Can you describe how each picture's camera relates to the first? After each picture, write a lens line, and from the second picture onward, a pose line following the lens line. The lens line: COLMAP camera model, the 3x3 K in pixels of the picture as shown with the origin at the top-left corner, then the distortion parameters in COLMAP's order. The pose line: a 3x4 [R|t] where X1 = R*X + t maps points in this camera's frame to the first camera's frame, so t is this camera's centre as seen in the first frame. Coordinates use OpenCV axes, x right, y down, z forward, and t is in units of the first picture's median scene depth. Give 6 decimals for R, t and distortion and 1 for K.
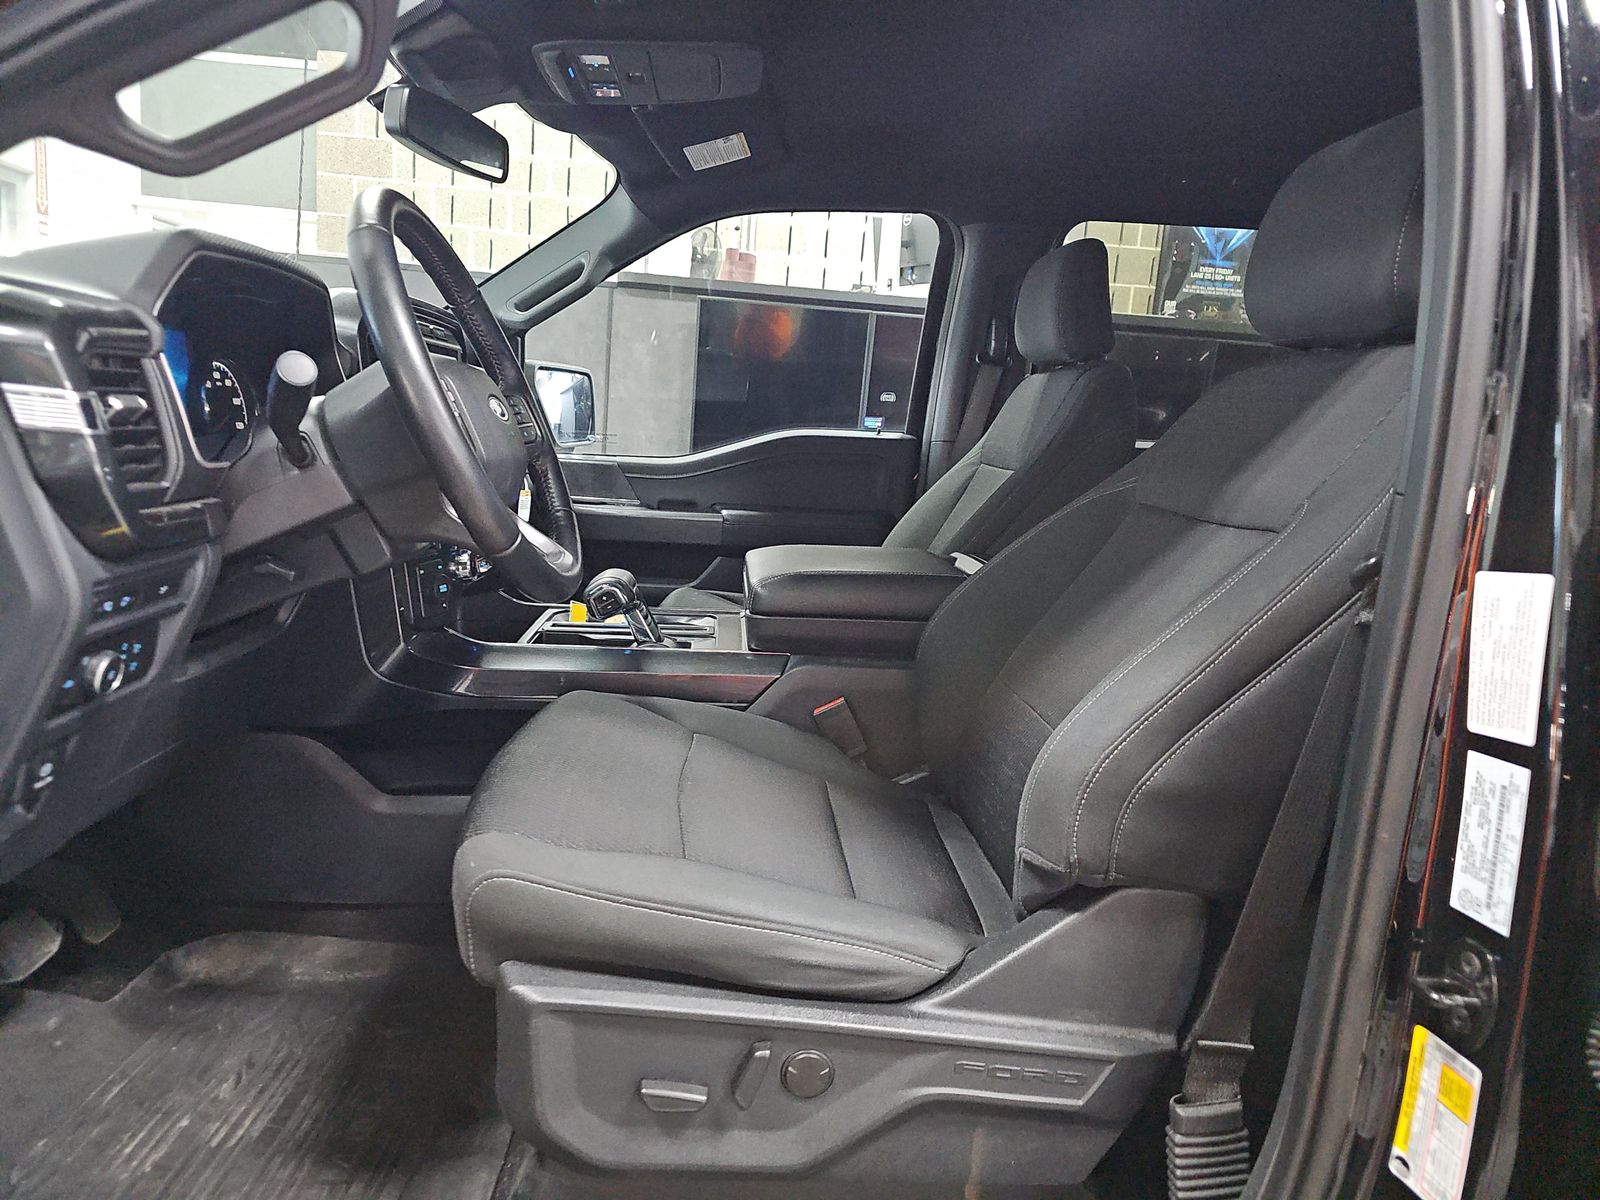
lens RADIAL K [[1070.4, 0, 776.9], [0, 1070.4, 589.1], [0, 0, 1]] dist [0.058440, -0.000125]
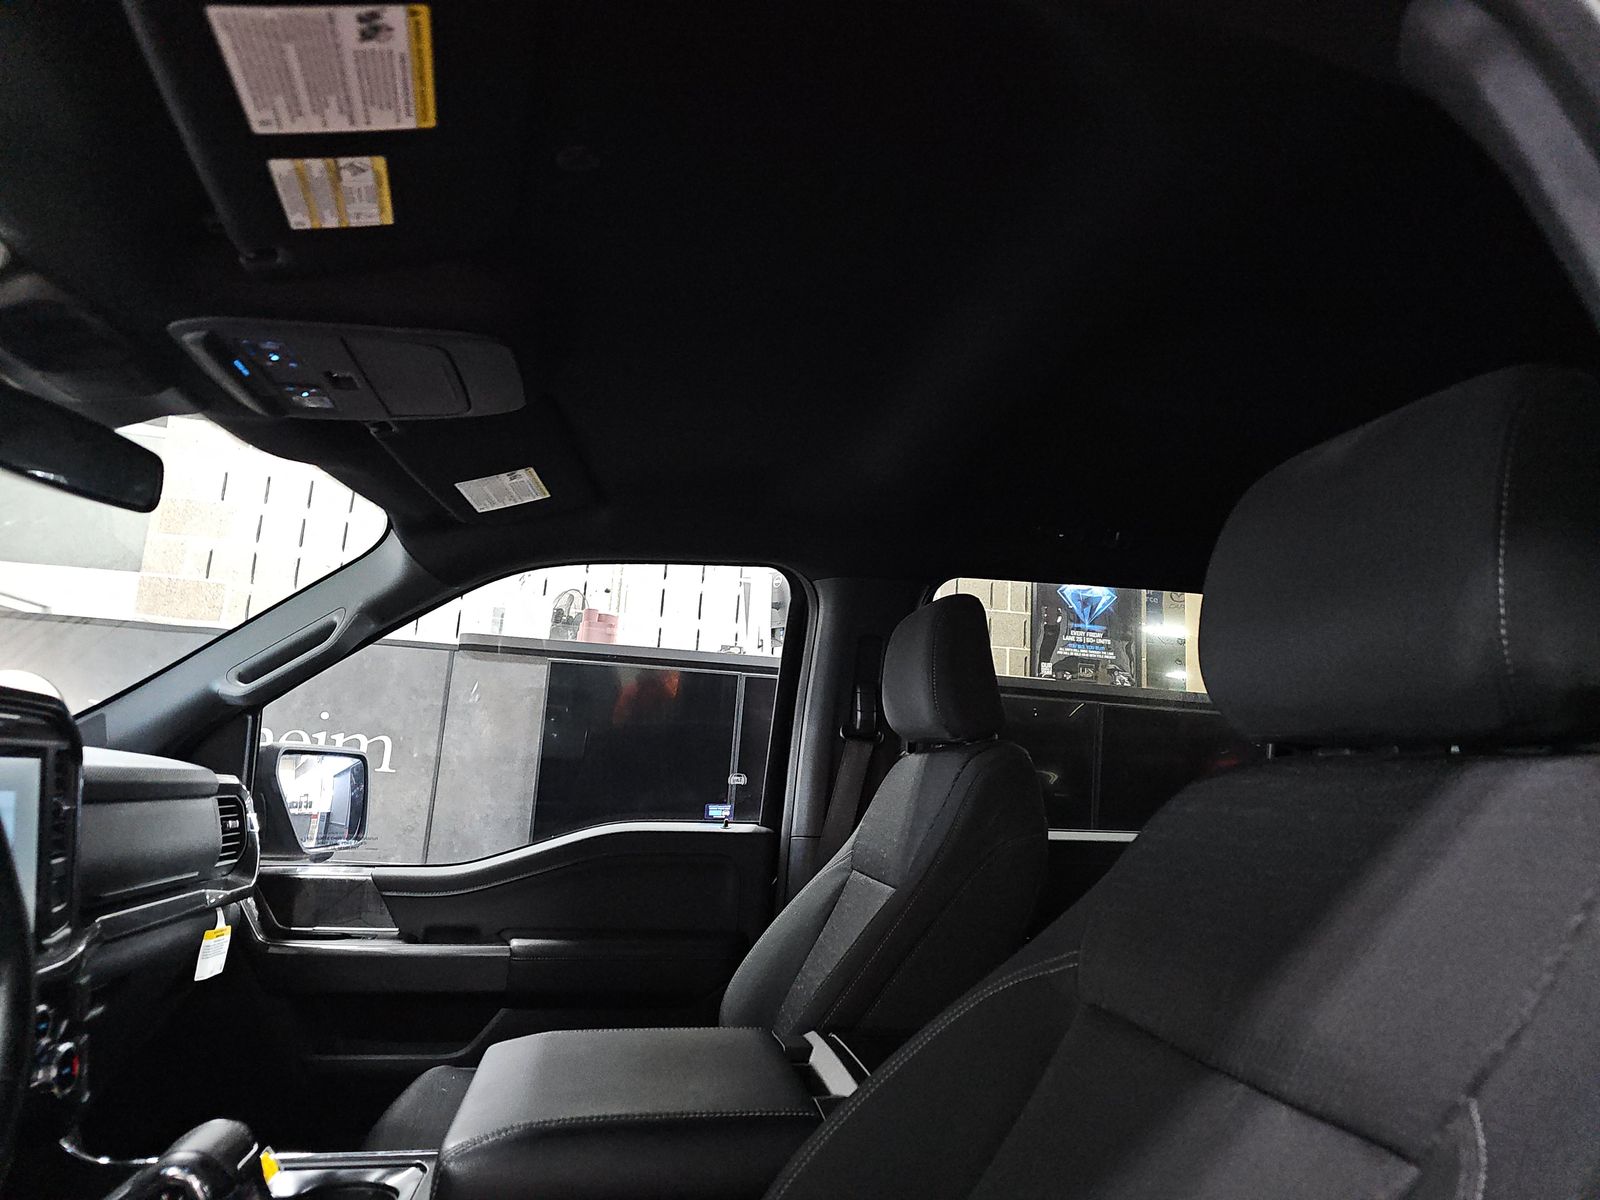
lens RADIAL K [[1070.4, 0, 776.9], [0, 1070.4, 589.1], [0, 0, 1]] dist [0.058440, -0.000125]
pose [[0.995144, 0.002120, 0.098408, 0.054369], [0.029720, 0.946634, -0.320937, -0.055407], [-0.093837, 0.322303, 0.941974, 0.194094]]
